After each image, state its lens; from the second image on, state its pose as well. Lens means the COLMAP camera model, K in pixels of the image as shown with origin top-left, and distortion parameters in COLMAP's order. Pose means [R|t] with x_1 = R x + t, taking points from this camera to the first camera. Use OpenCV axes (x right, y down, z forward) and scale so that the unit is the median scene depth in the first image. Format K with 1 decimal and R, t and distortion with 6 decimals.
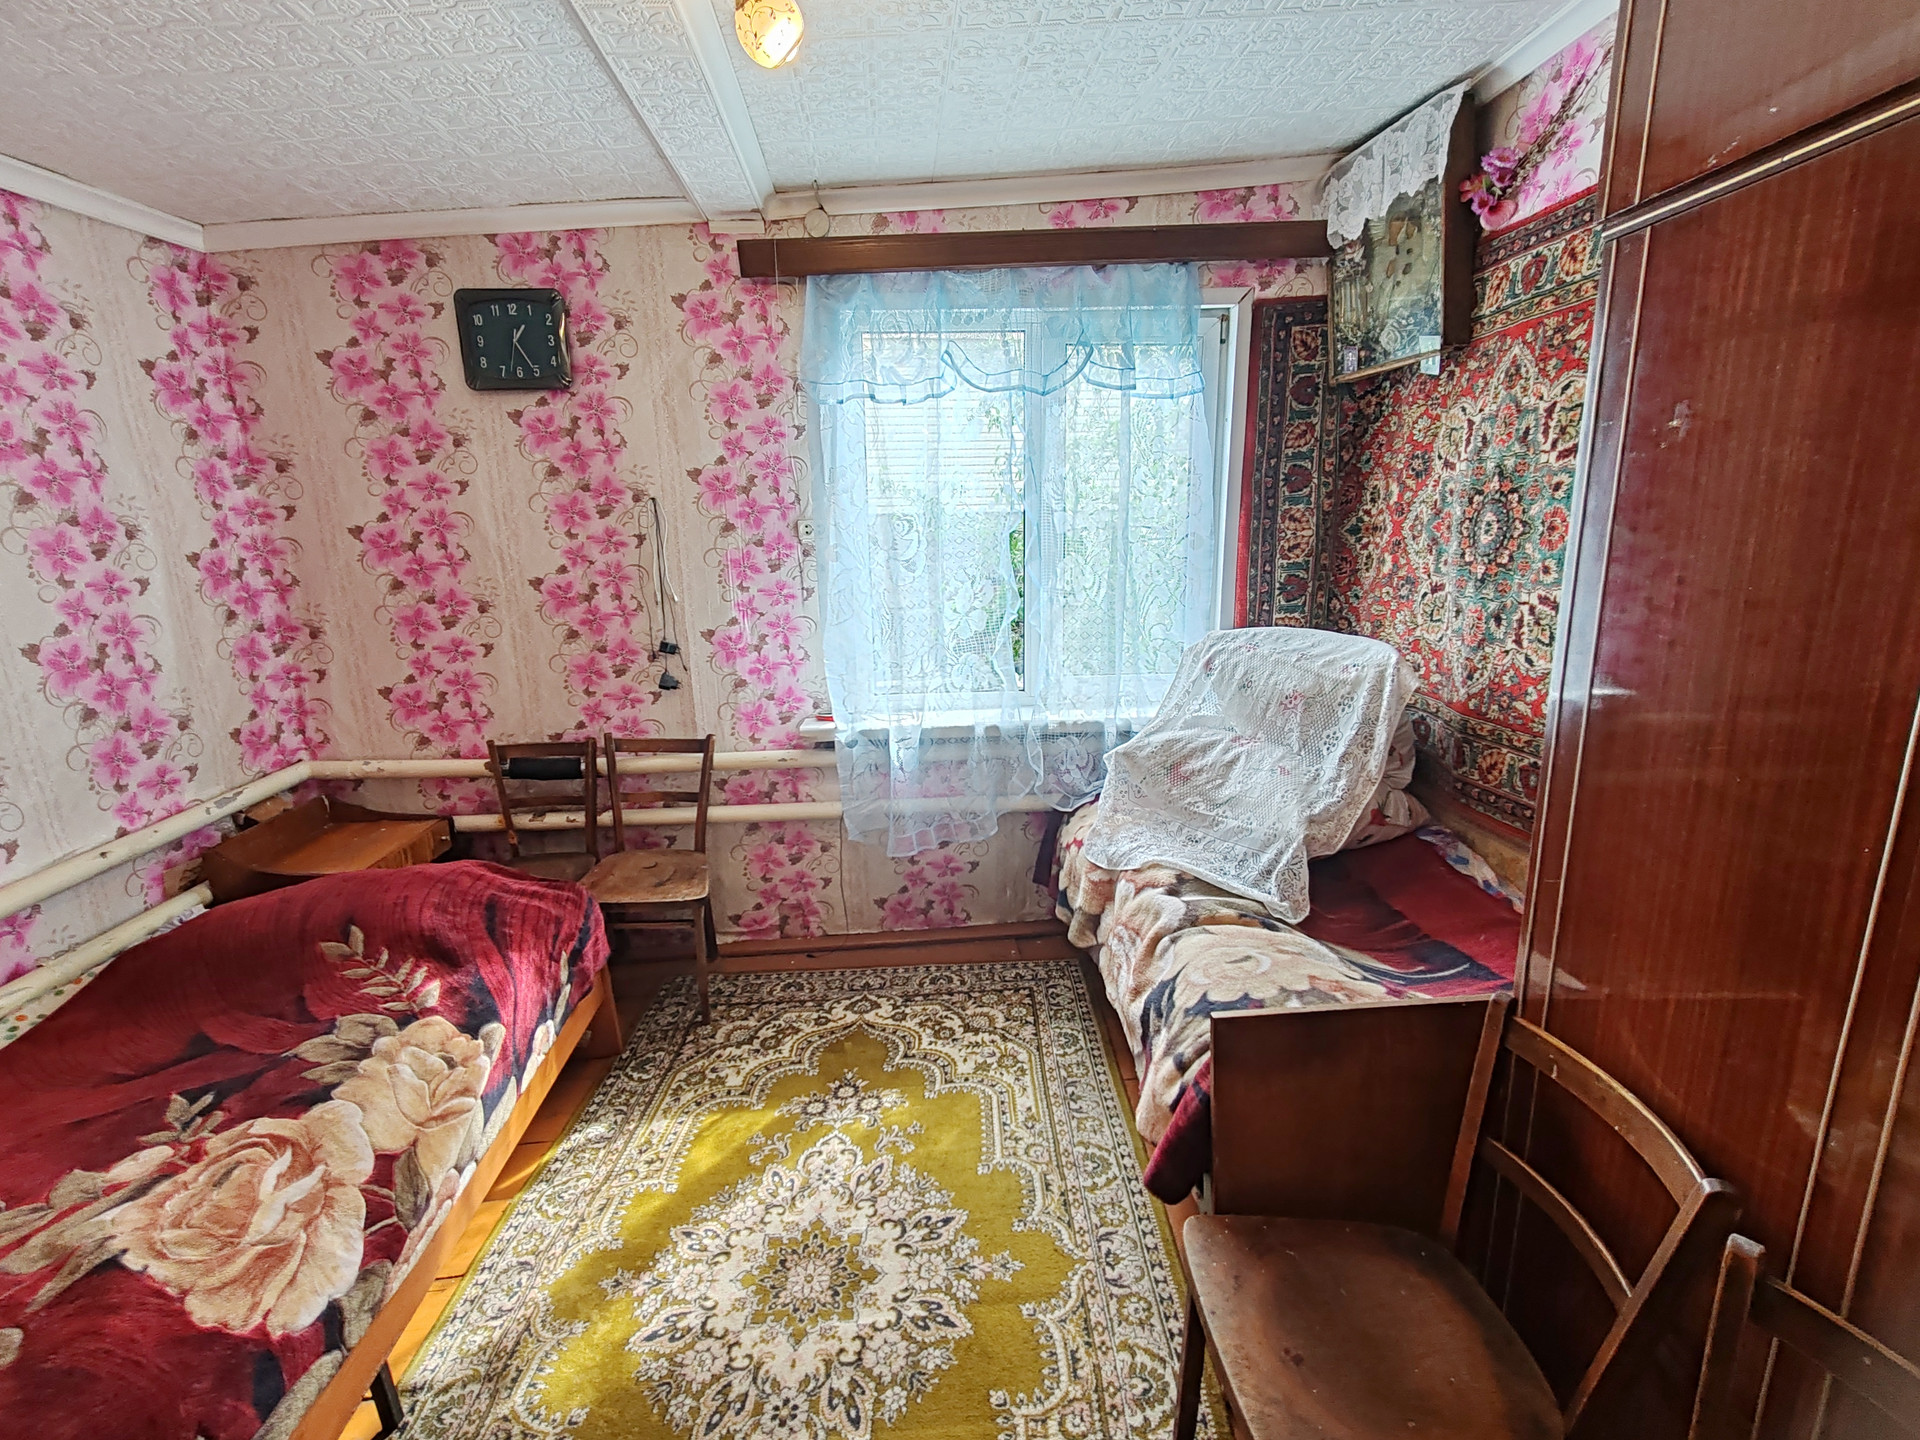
lens RADIAL K [[879.5, 0, 960.0], [0, 879.5, 720.0], [0, 0, 1]] dist [-0.001642, 0.004289]
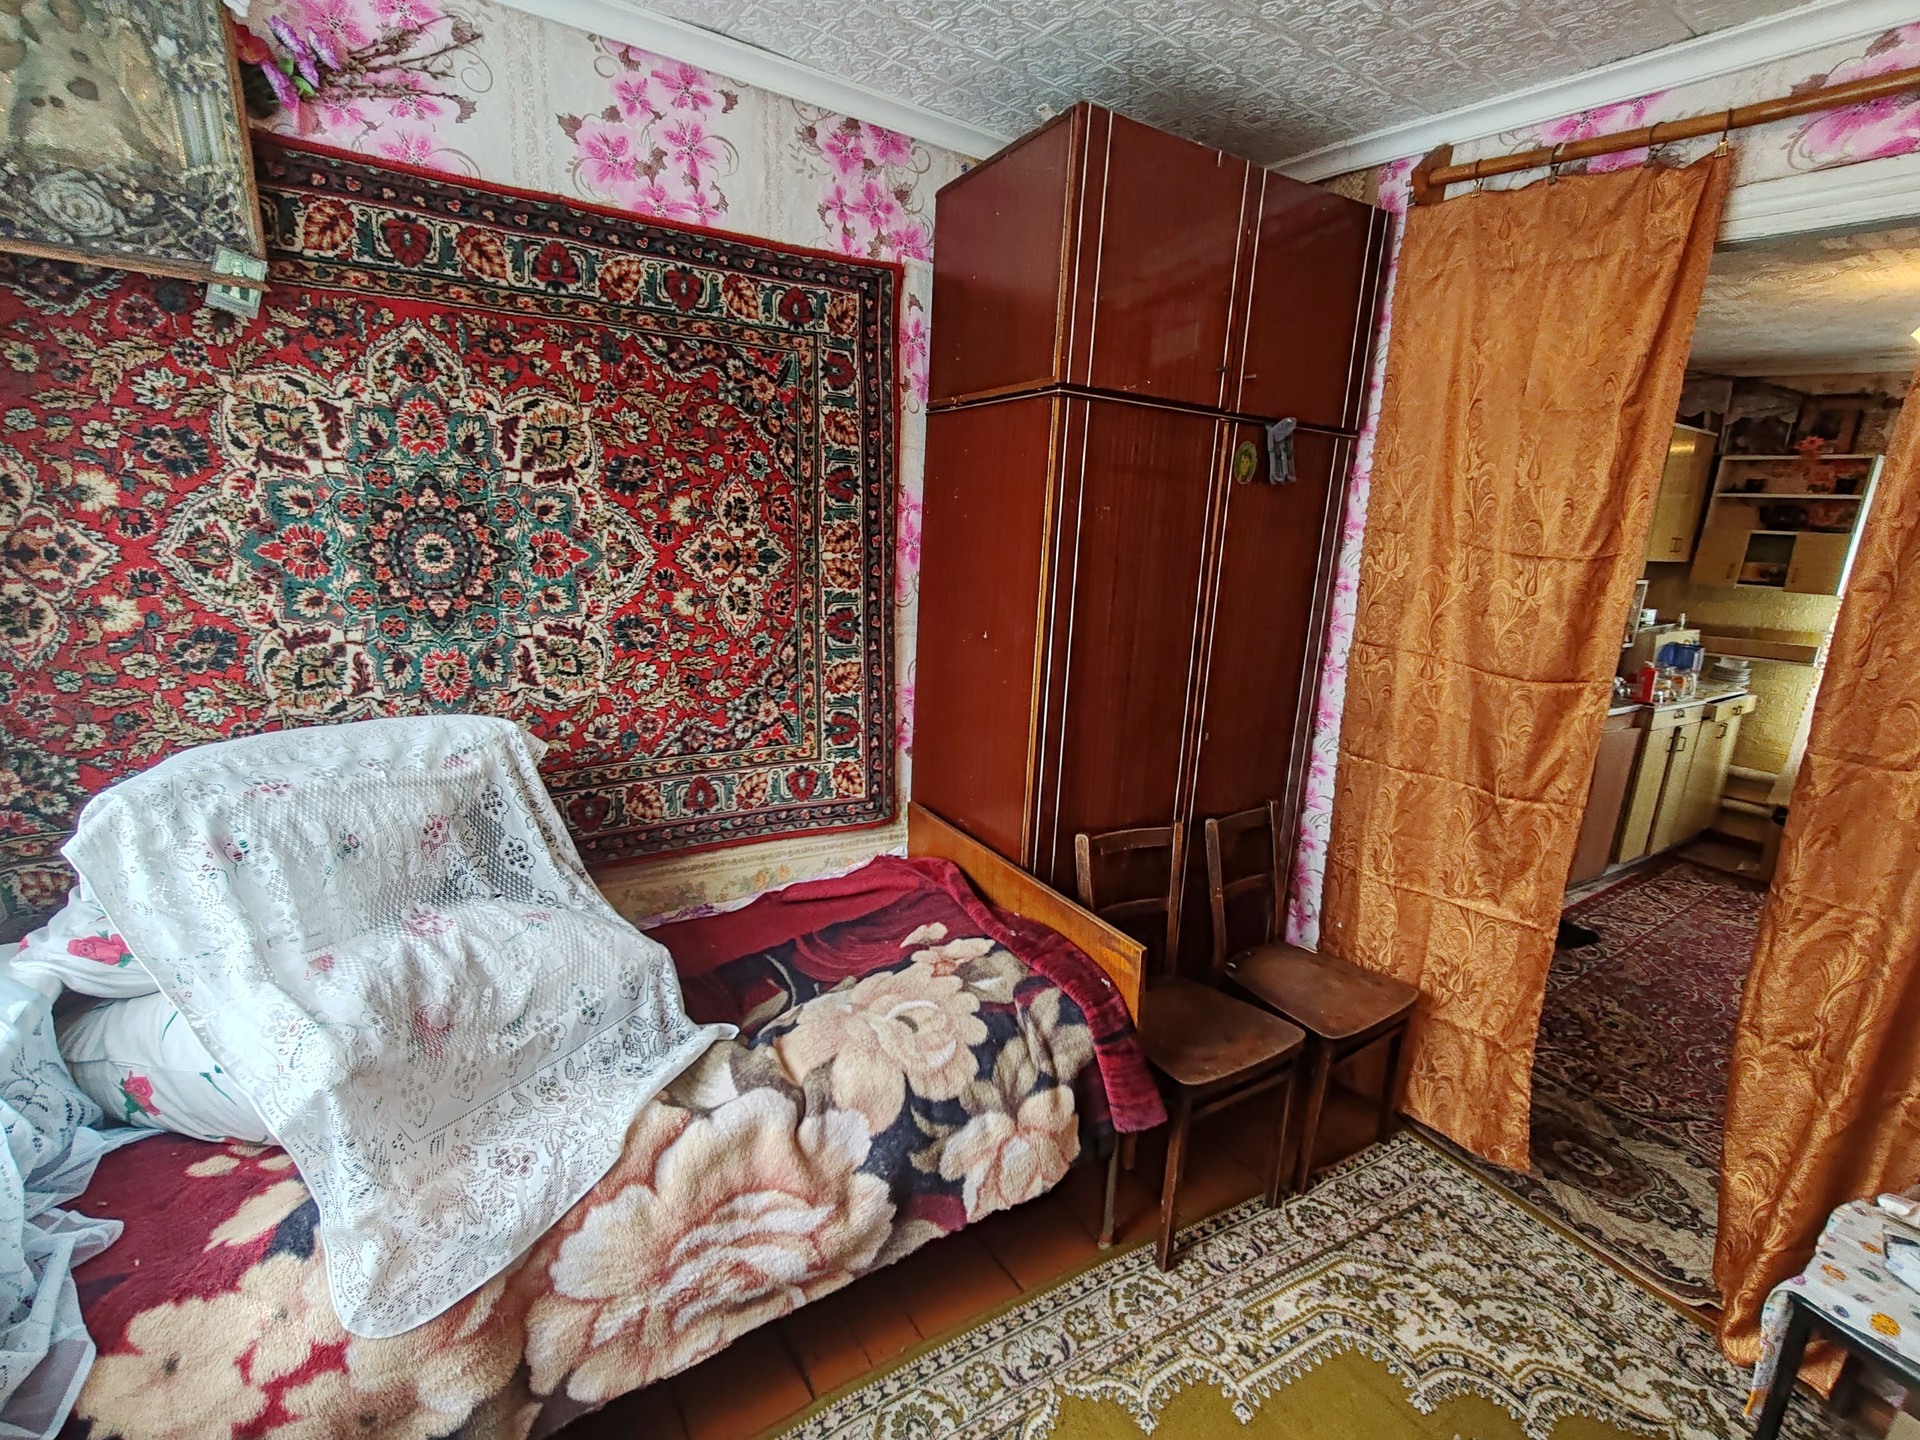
lens RADIAL K [[879.5, 0, 960.0], [0, 879.5, 720.0], [0, 0, 1]] dist [-0.001642, 0.004289]
pose [[-0.509843, -0.170708, 0.843160, -0.355979], [0.174586, 0.939186, 0.295719, -0.237593], [-0.842366, 0.297974, -0.449034, 1.038216]]
